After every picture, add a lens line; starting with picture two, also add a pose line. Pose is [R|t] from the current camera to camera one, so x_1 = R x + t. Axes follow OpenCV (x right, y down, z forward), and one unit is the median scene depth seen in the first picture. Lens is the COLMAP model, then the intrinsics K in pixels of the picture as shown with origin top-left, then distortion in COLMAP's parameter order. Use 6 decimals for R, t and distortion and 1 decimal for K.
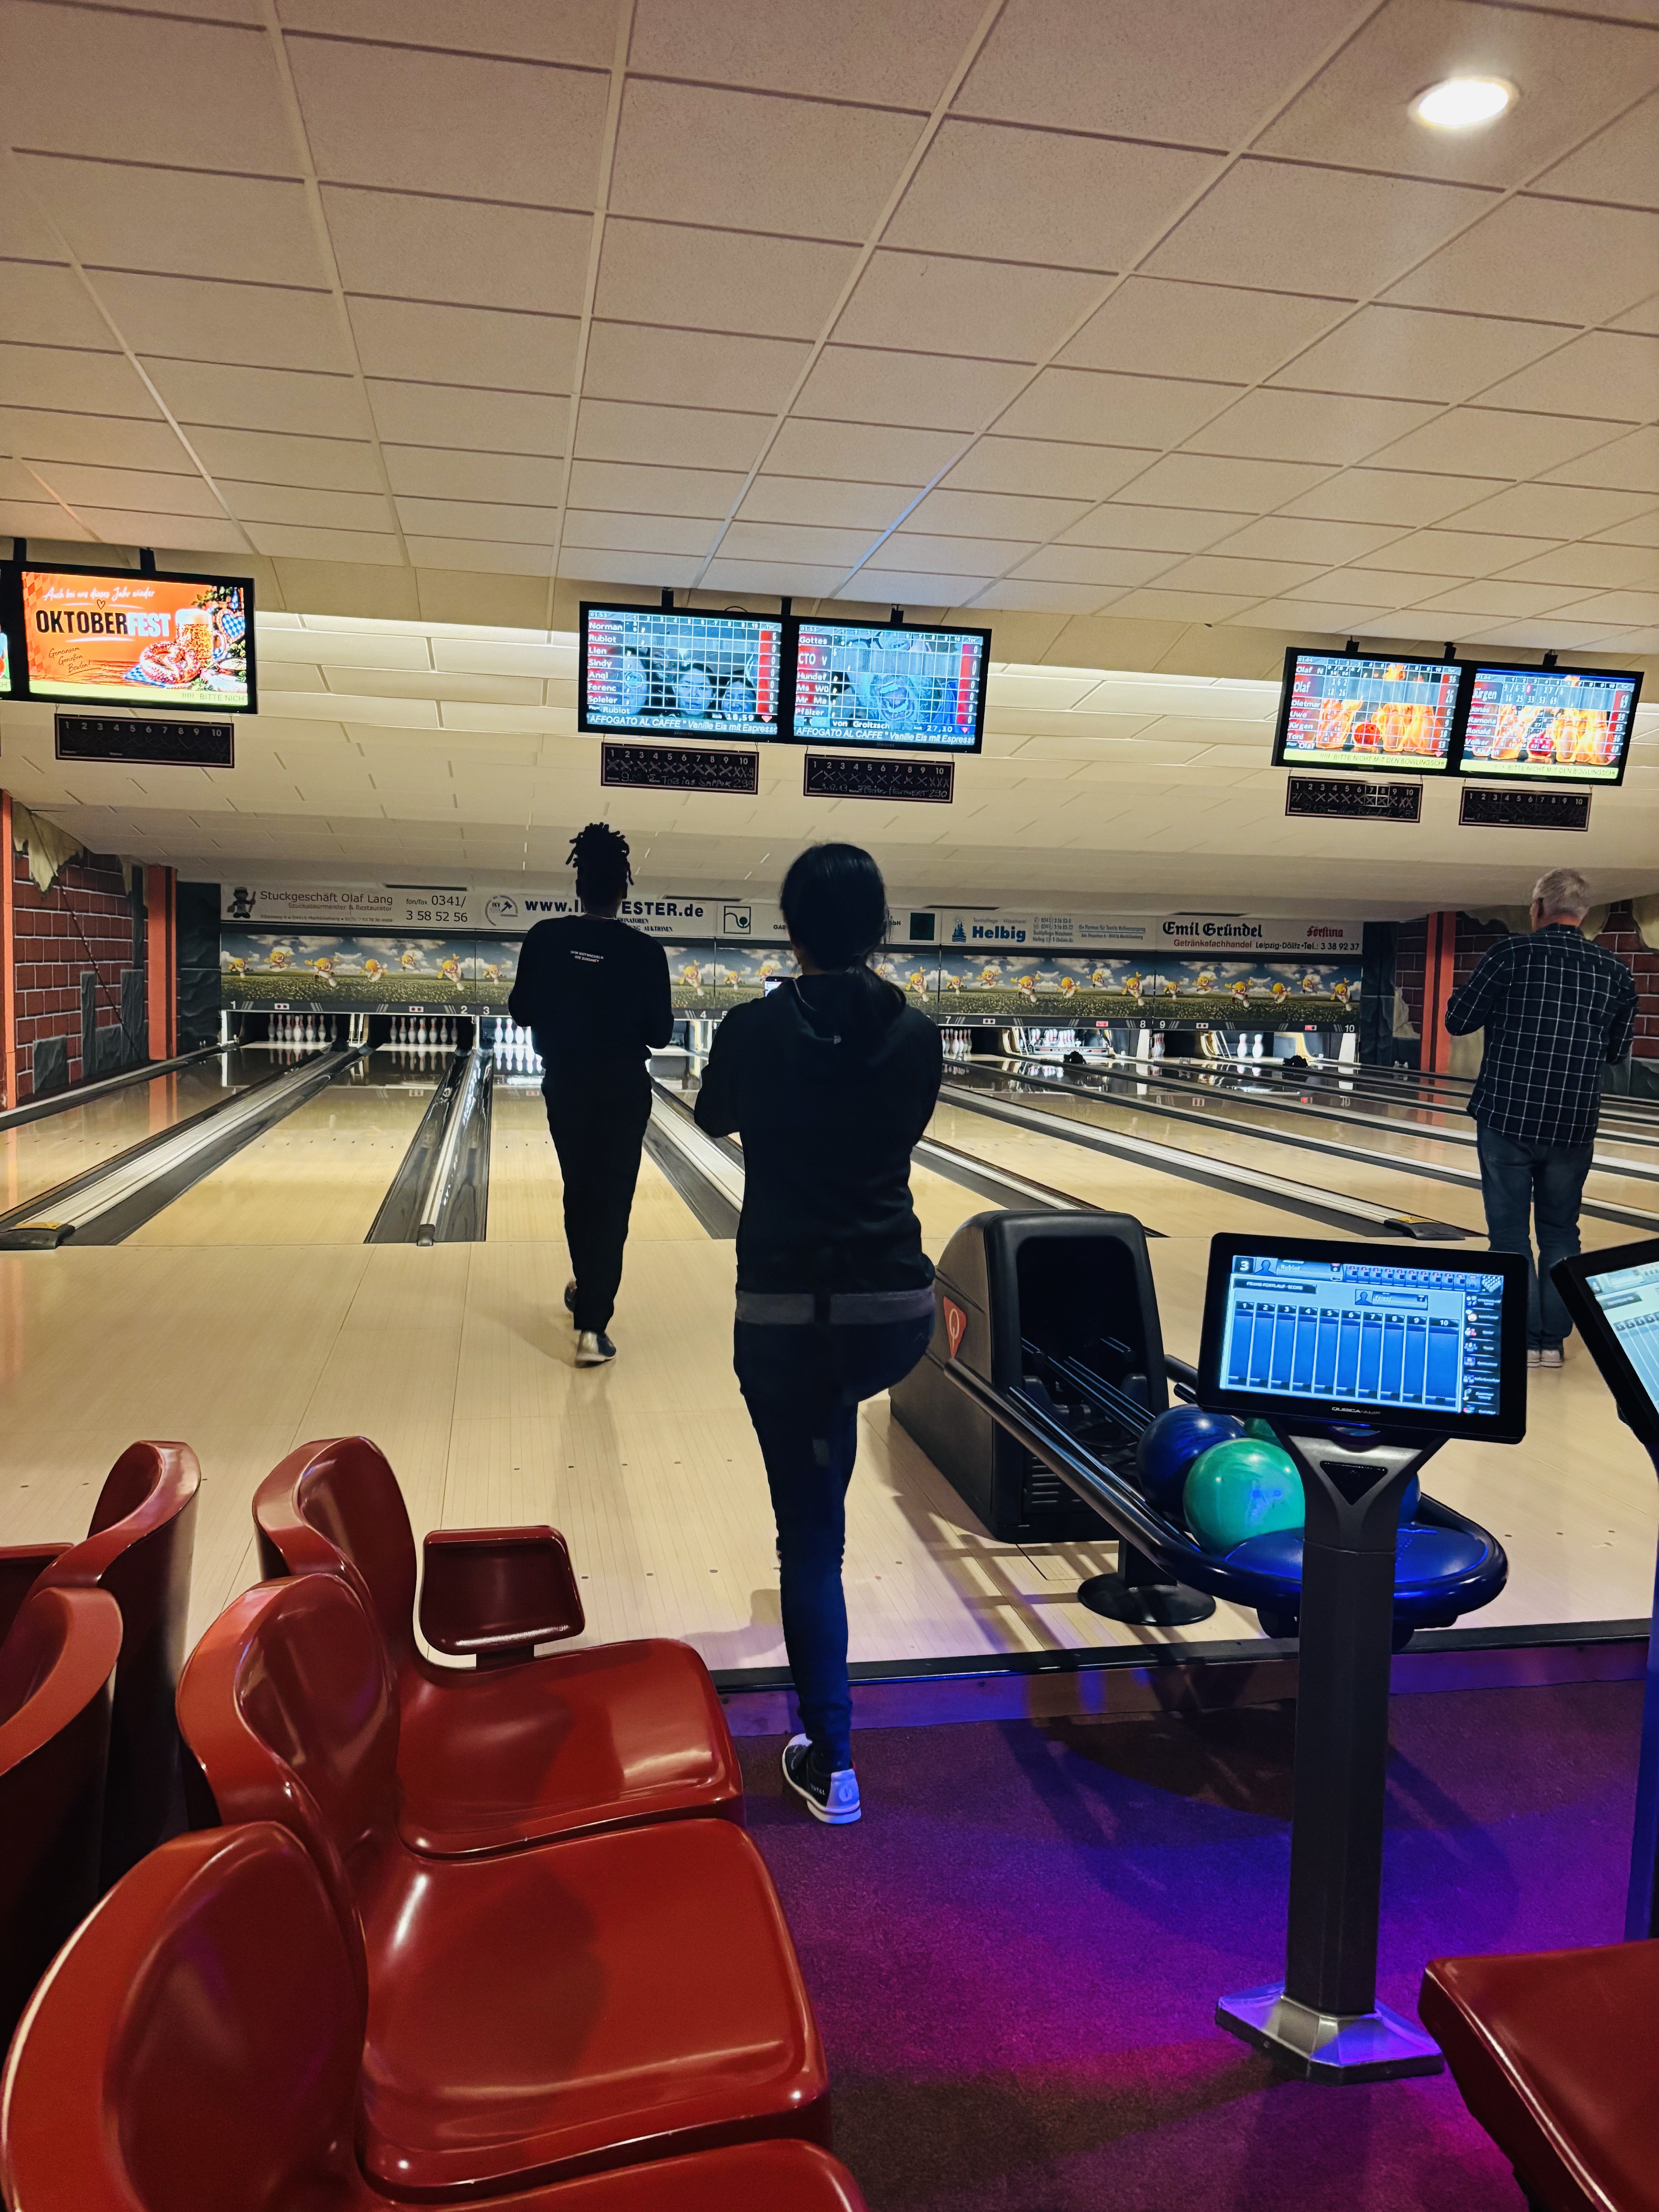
lens RADIAL K [[1678.0, 0, 835.3], [0, 1678.0, 1148.9], [0, 0, 1]] dist [0.135076, -0.342950]
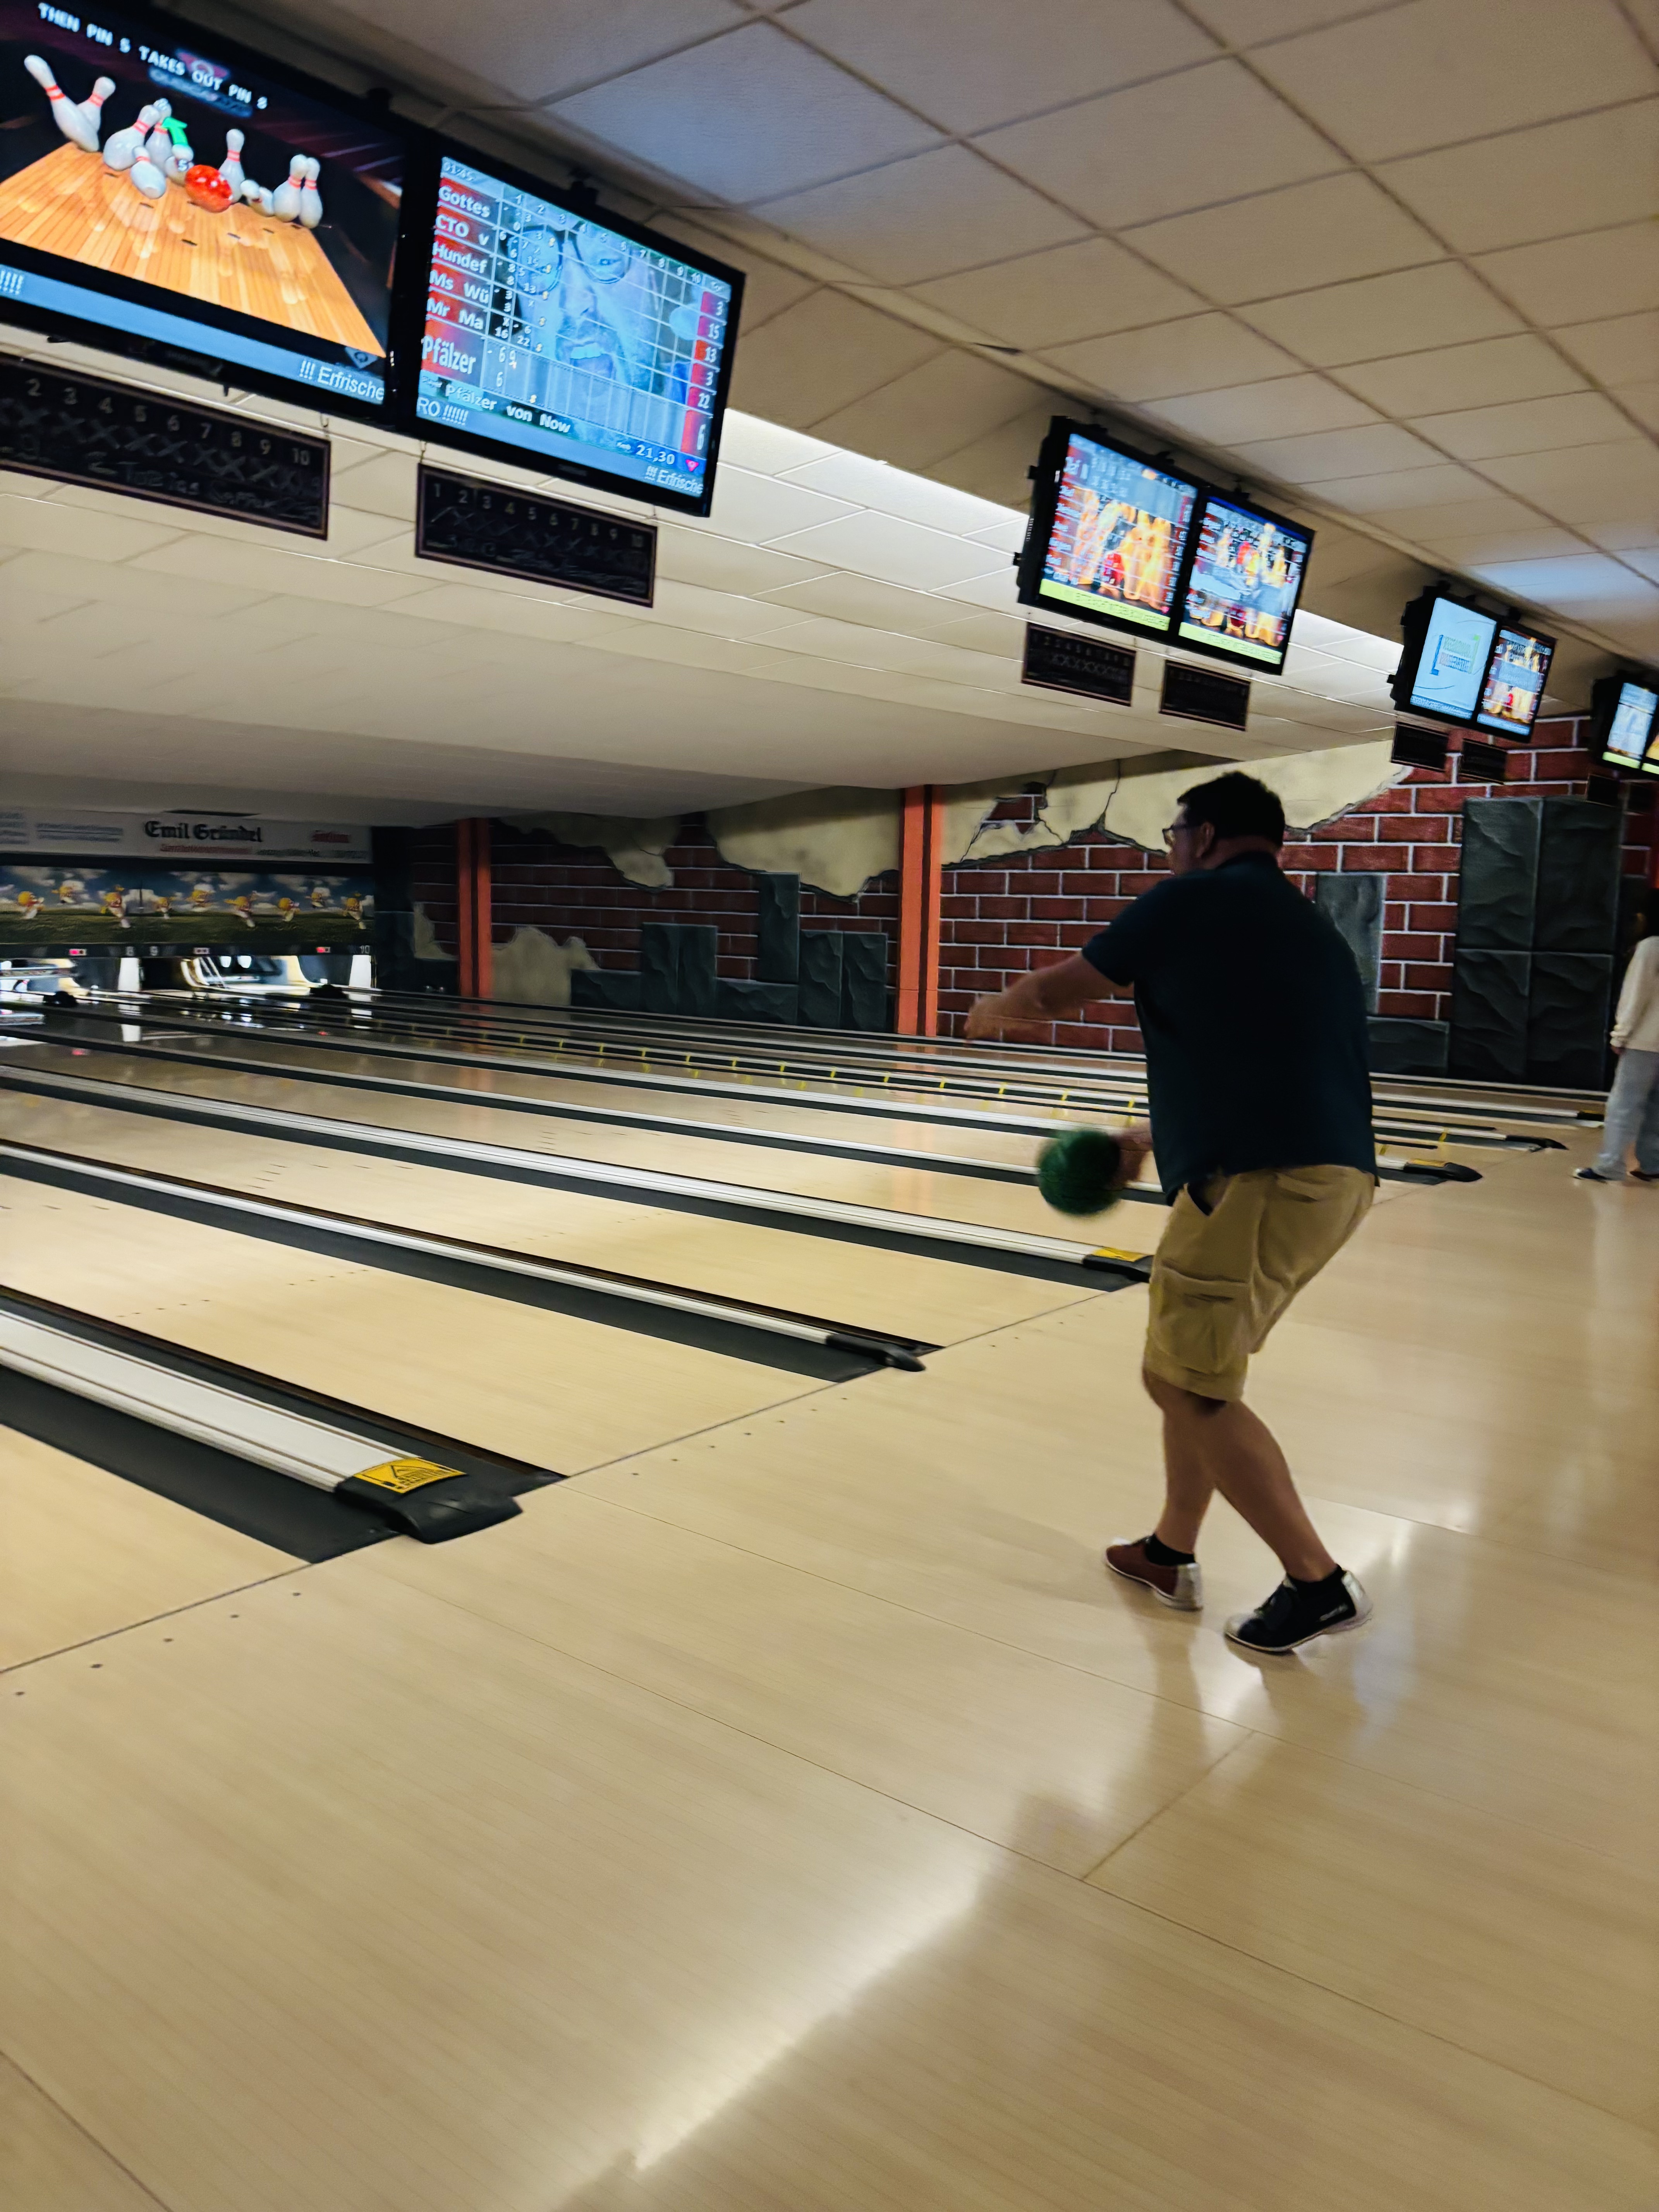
lens RADIAL K [[1683.6, 0, 815.9], [0, 1683.6, 1110.1], [0, 0, 1]] dist [0.038002, -0.037014]
pose [[0.770734, -0.089357, 0.630860, -0.081727], [0.066550, 0.995991, 0.059771, -0.027830], [-0.633672, -0.004084, 0.773591, 0.199285]]
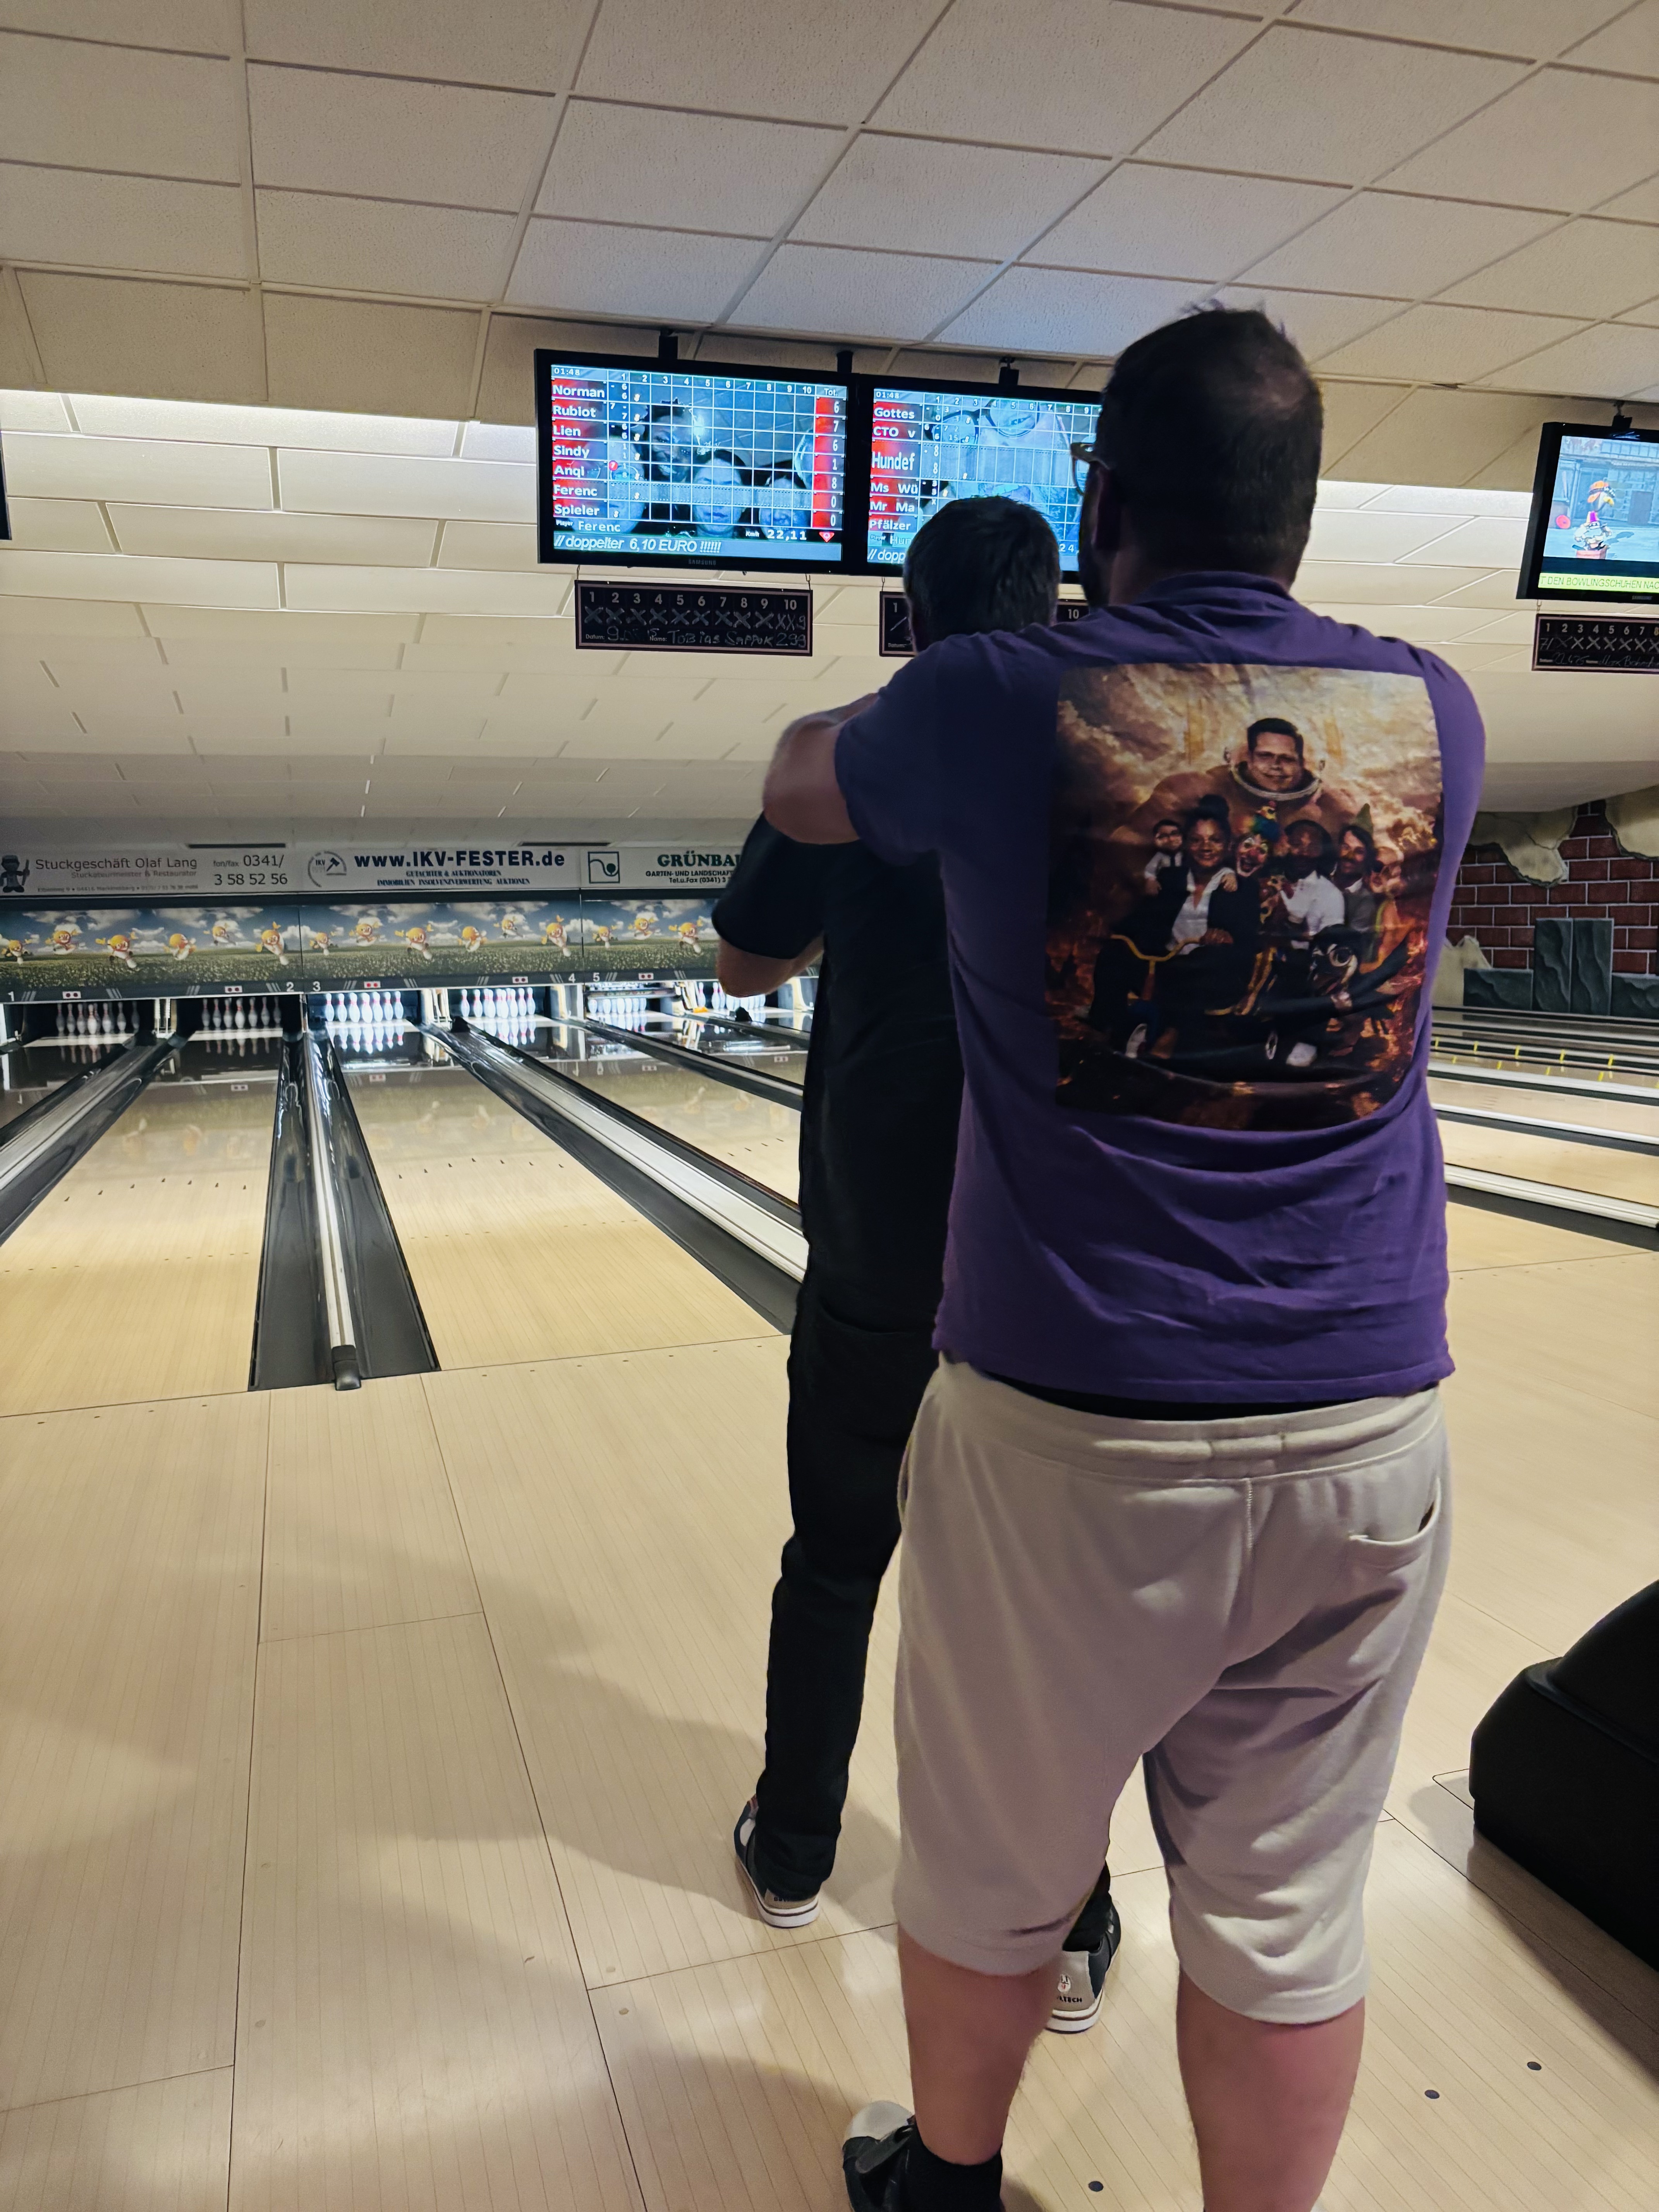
lens RADIAL K [[1697.6, 0, 816.5], [0, 1697.6, 1119.9], [0, 0, 1]] dist [0.006036, 0.005873]
pose [[0.993635, -0.060509, 0.095020, -0.040468], [0.059121, 0.998100, 0.017351, -0.014217], [-0.095890, -0.011623, 0.995324, 0.117219]]
